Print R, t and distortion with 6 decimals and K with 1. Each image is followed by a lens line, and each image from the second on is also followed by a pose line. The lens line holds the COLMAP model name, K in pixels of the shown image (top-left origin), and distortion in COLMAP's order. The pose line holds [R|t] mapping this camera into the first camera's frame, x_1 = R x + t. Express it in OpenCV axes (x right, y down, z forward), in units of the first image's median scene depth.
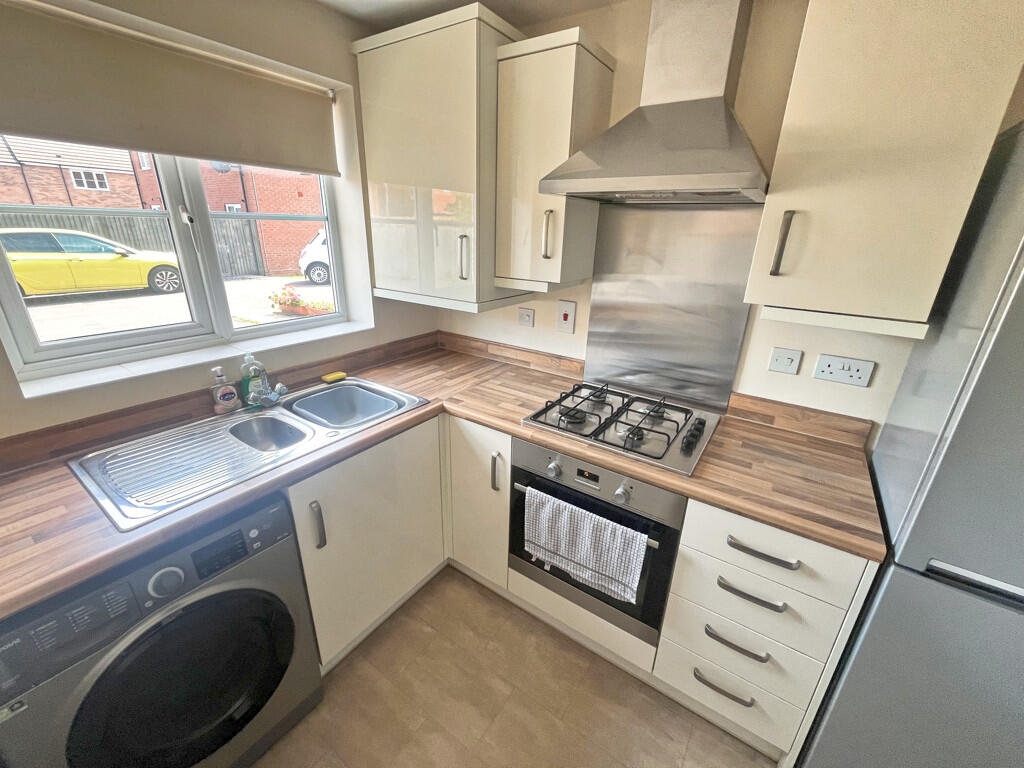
lens RADIAL K [[418.3, 0, 512.4], [0, 418.3, 382.9], [0, 0, 1]] dist [-0.000311, 0.000127]
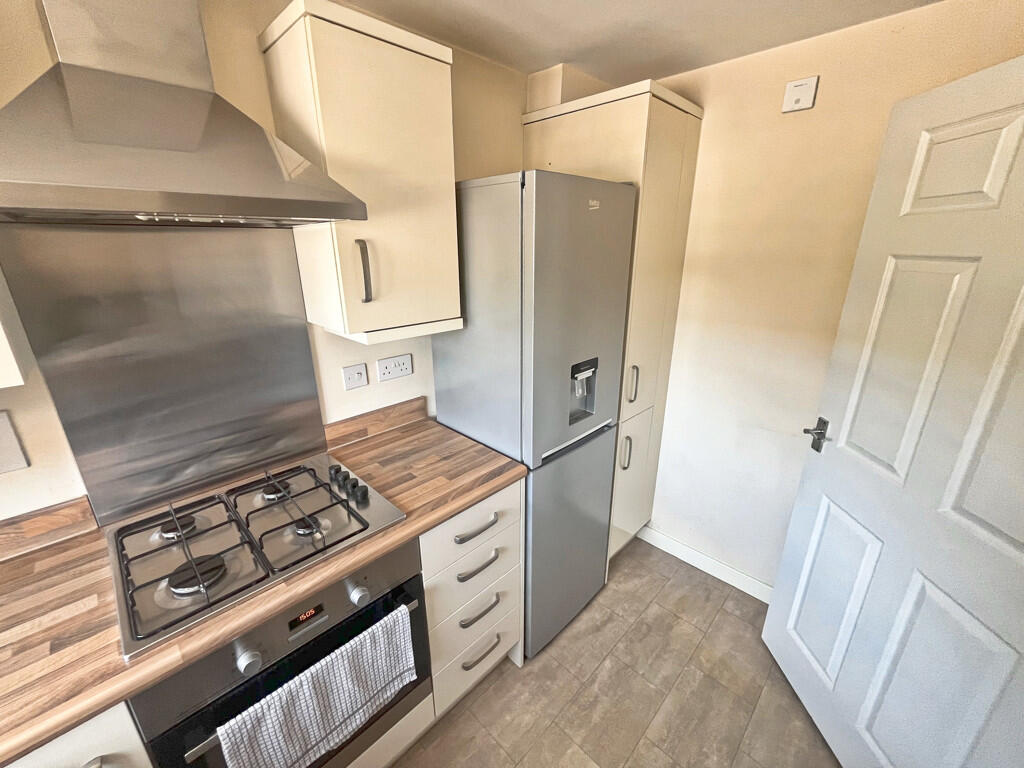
lens RADIAL K [[418.3, 0, 512.4], [0, 418.3, 382.9], [0, 0, 1]] dist [-0.000311, 0.000127]
pose [[0.180271, -0.341656, 0.922374, -0.258002], [0.349193, 0.898885, 0.264708, -0.186658], [-0.919547, 0.274367, 0.281347, 0.366013]]
